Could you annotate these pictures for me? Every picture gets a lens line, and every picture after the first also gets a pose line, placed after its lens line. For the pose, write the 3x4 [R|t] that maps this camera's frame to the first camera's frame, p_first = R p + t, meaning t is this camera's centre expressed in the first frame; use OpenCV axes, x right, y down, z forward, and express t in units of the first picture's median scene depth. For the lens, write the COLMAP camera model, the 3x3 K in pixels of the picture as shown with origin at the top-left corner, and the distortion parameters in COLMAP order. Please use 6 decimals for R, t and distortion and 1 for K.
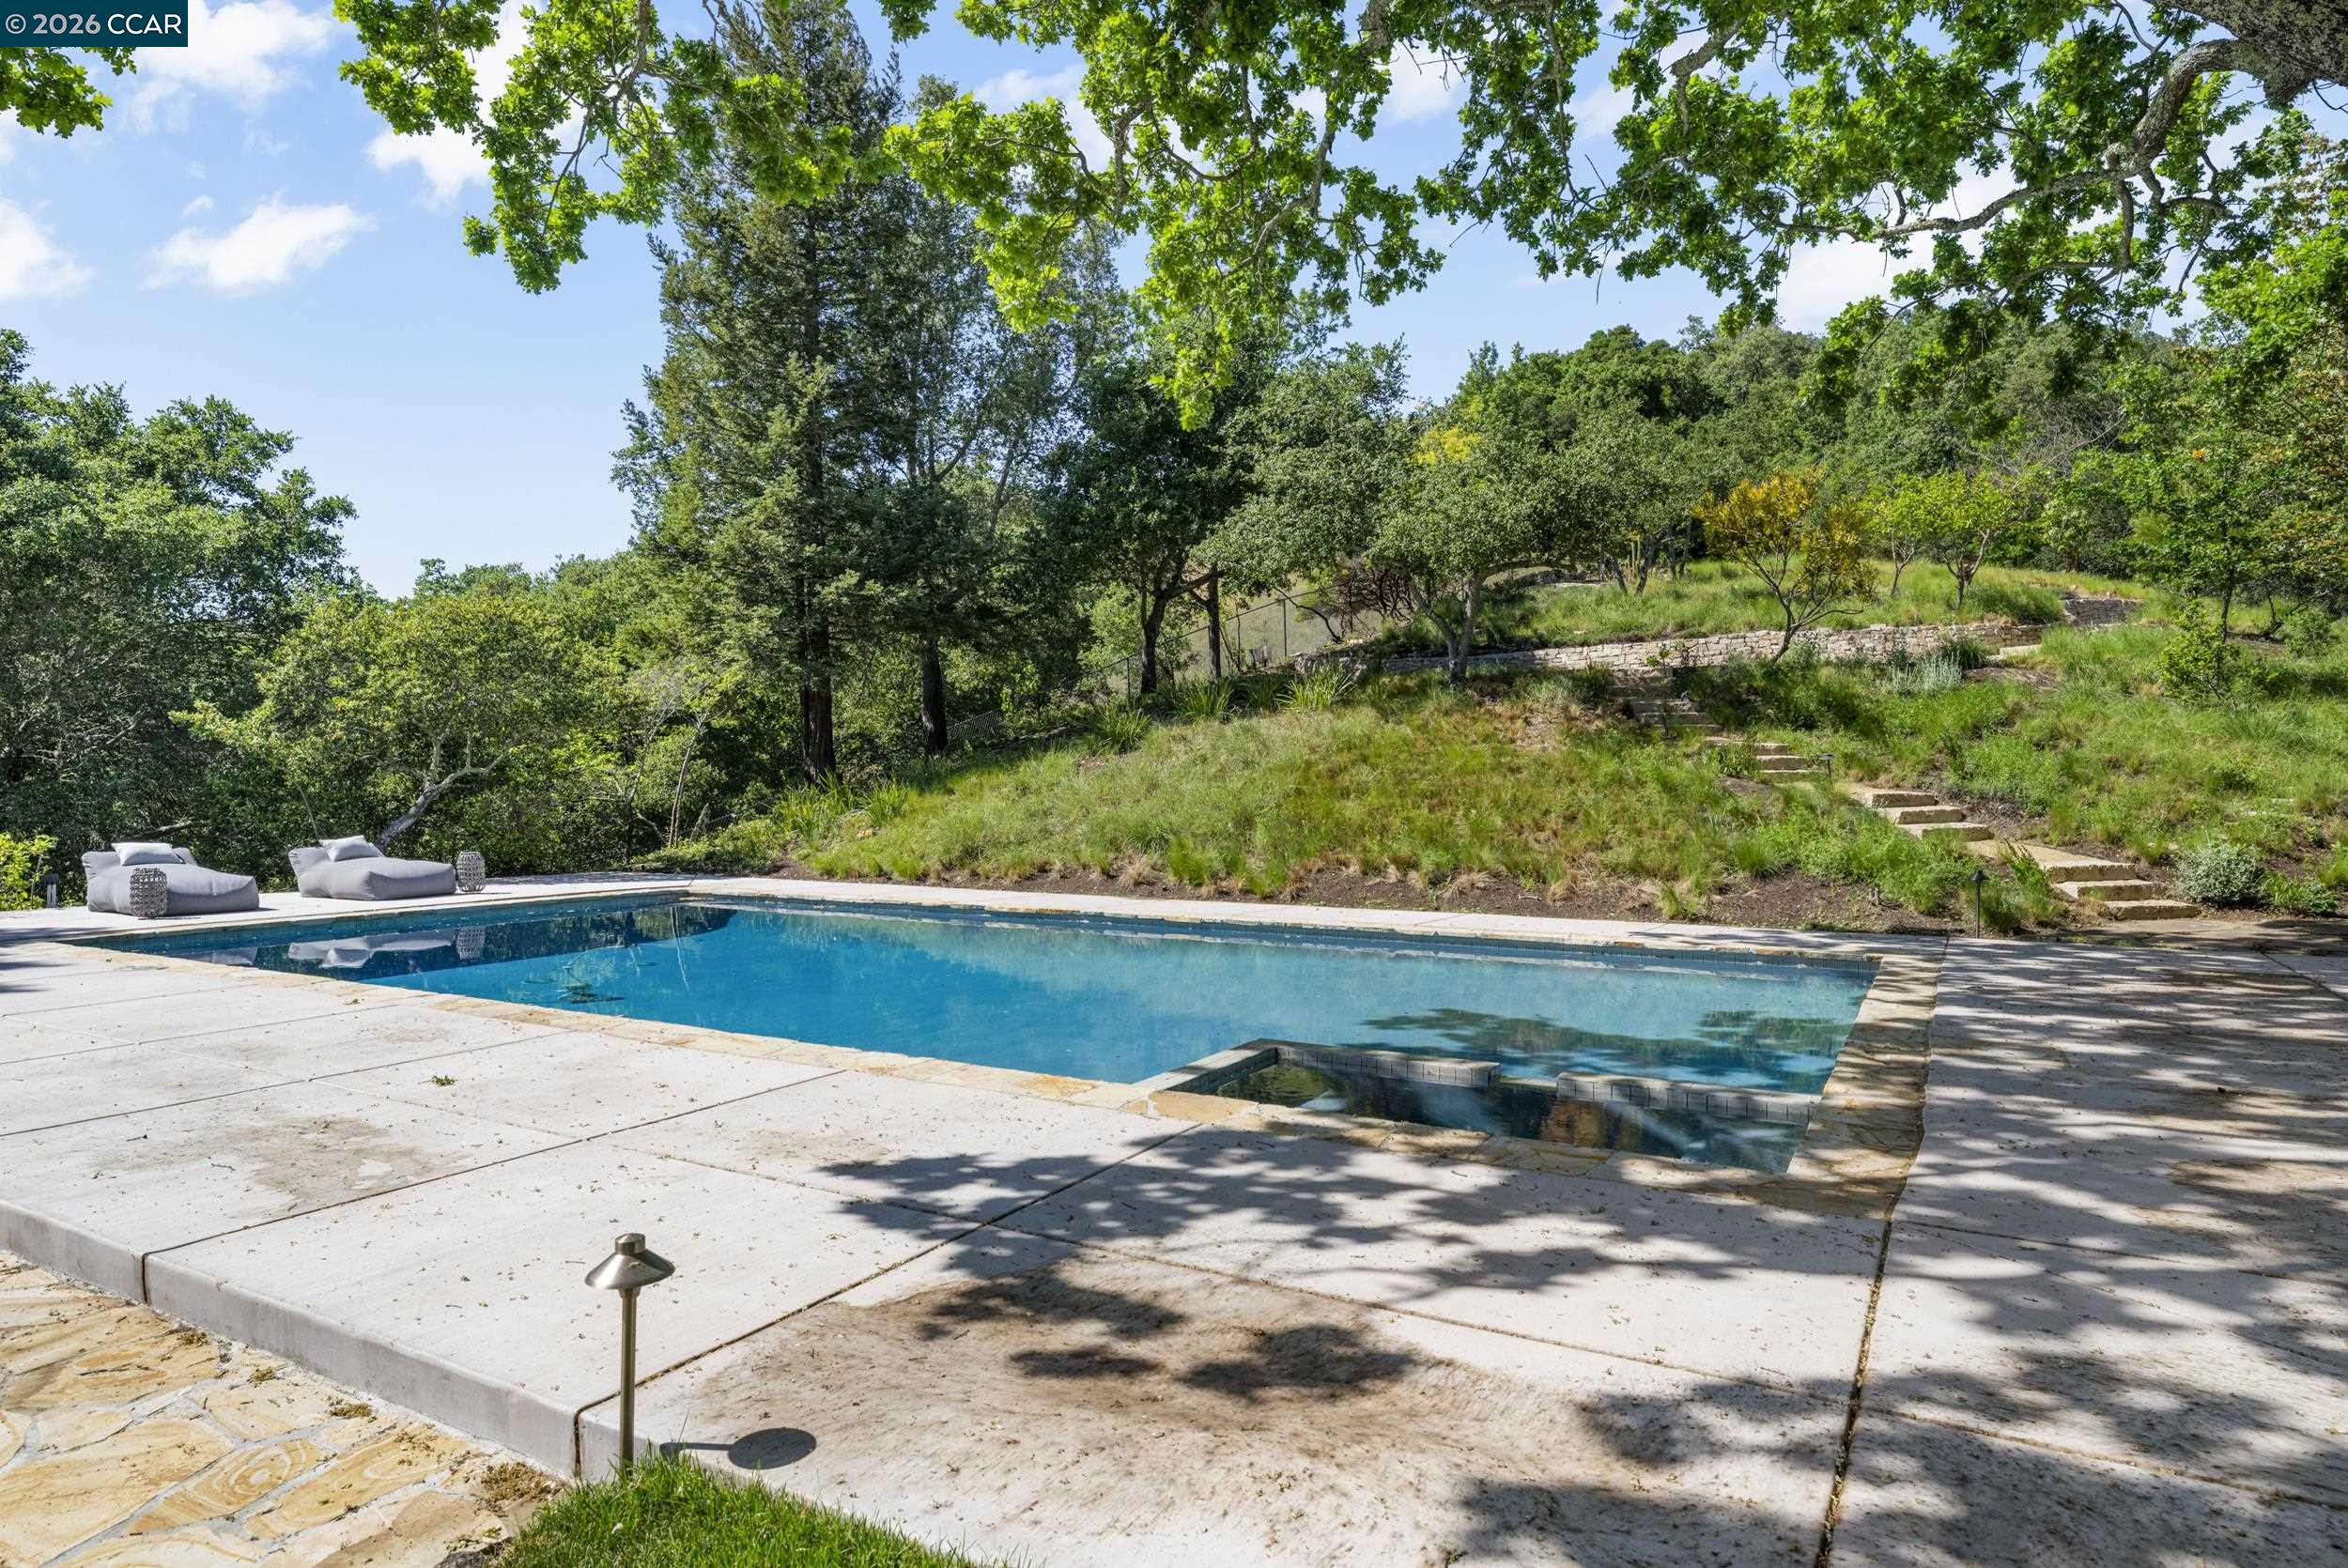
lens RADIAL K [[1378.3, 0, 1169.3], [0, 1378.3, 776.2], [0, 0, 1]] dist [0.002098, 0.000320]
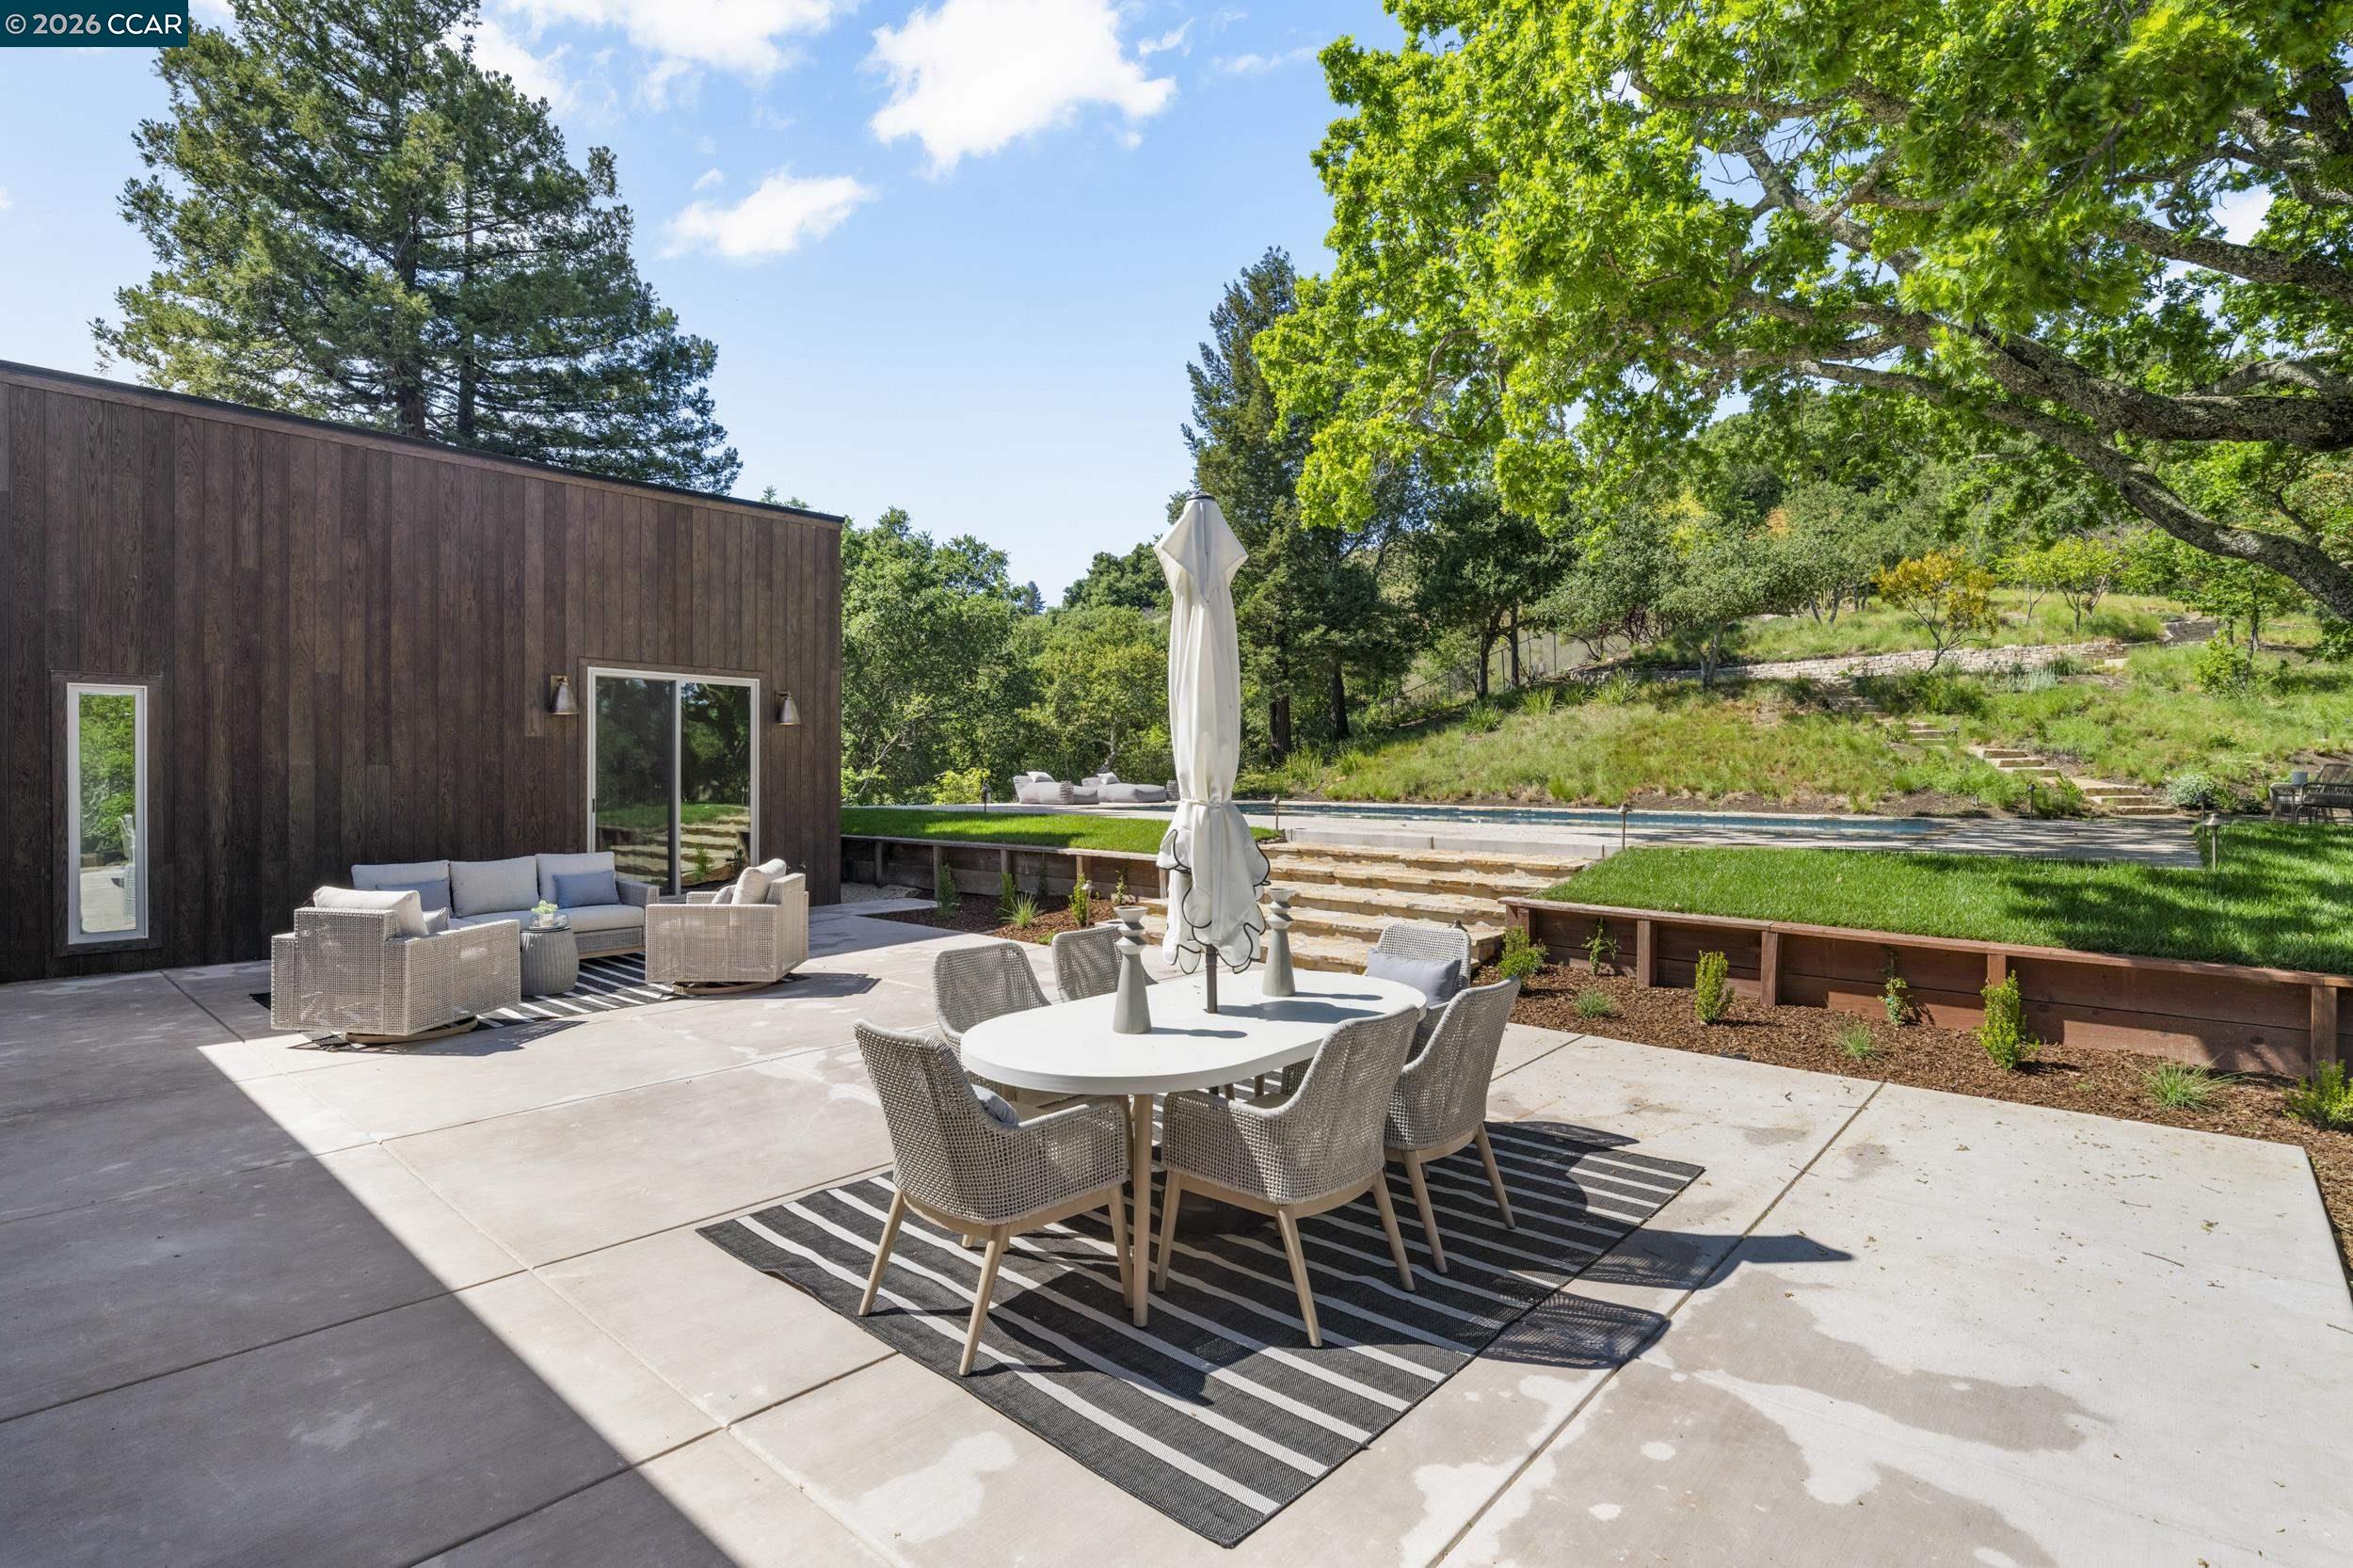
lens RADIAL K [[1137.9, 0, 1172.2], [0, 1137.9, 778.5], [0, 0, 1]] dist [0.000861, -0.000365]
pose [[0.982209, 0.005242, -0.187719, -0.184341], [-0.003577, 0.999951, 0.009205, 0.032746], [0.187758, -0.008370, 0.982180, -0.497248]]
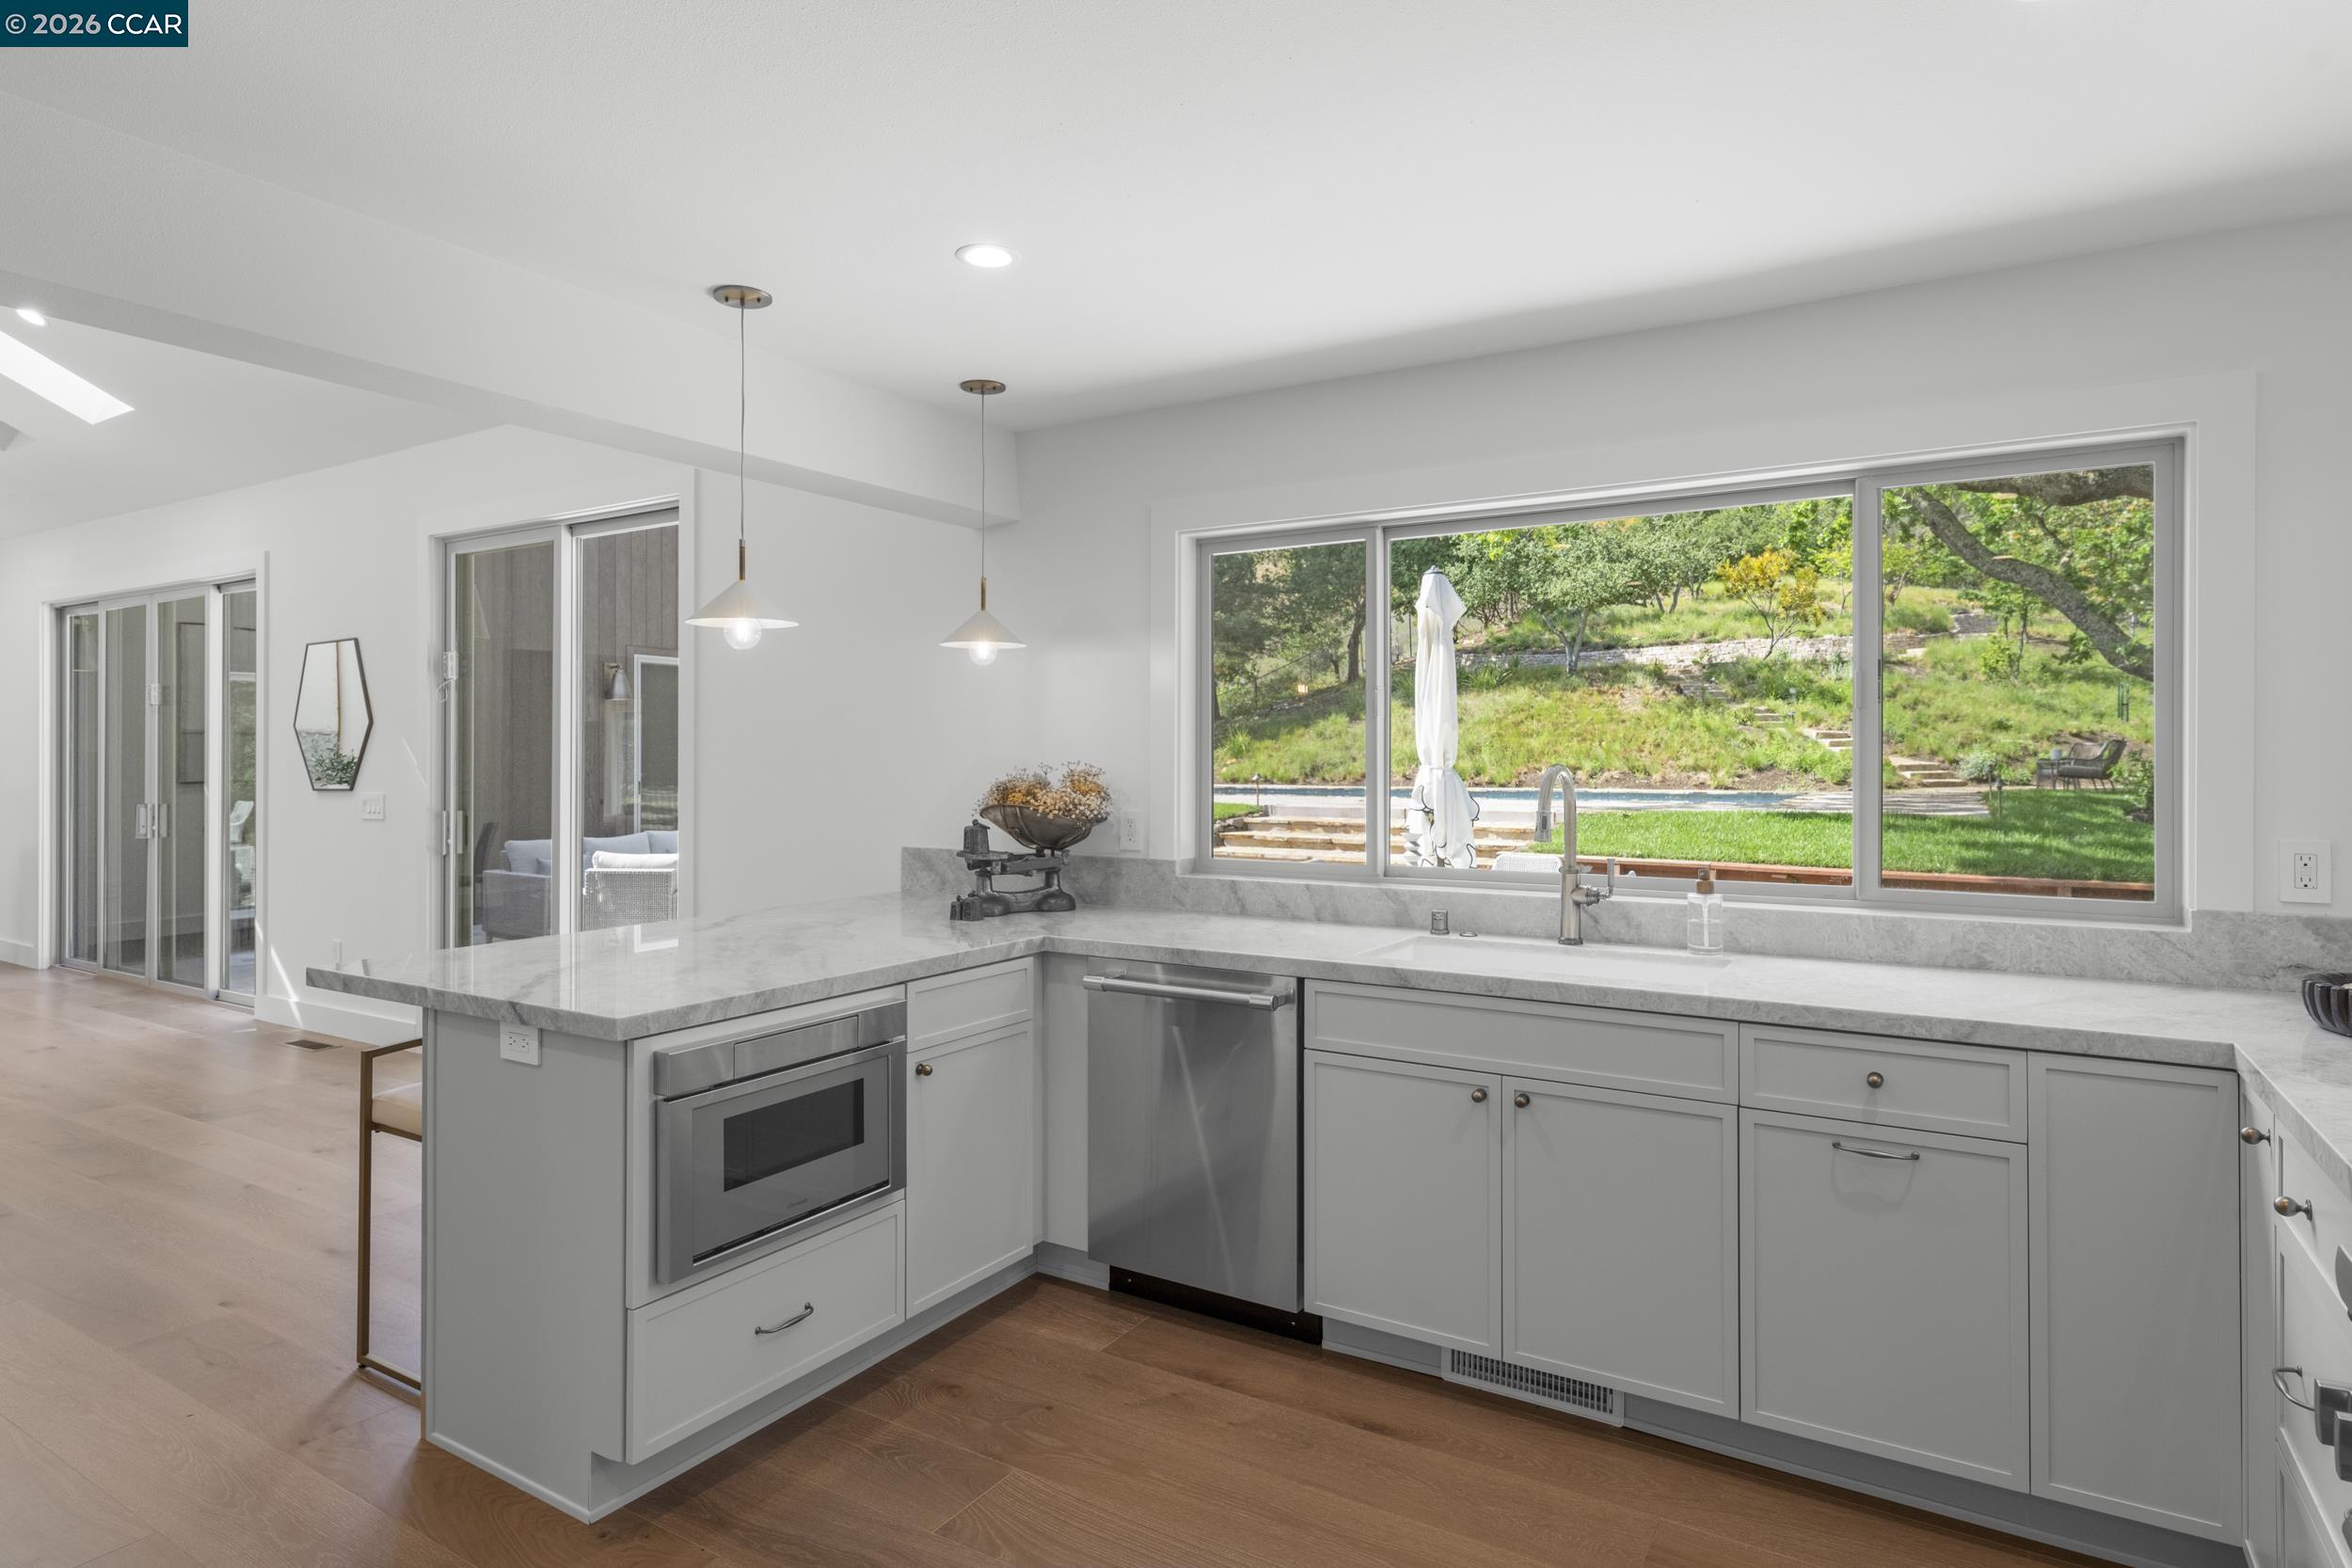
lens RADIAL K [[1283.7, 0, 1178.8], [0, 1283.7, 772.3], [0, 0, 1]] dist [-0.001988, -0.000525]
pose [[0.999935, -0.001200, -0.011357, -0.307353], [0.001365, 0.999894, 0.014480, 0.035631], [0.011338, -0.014494, 0.999831, -0.686716]]
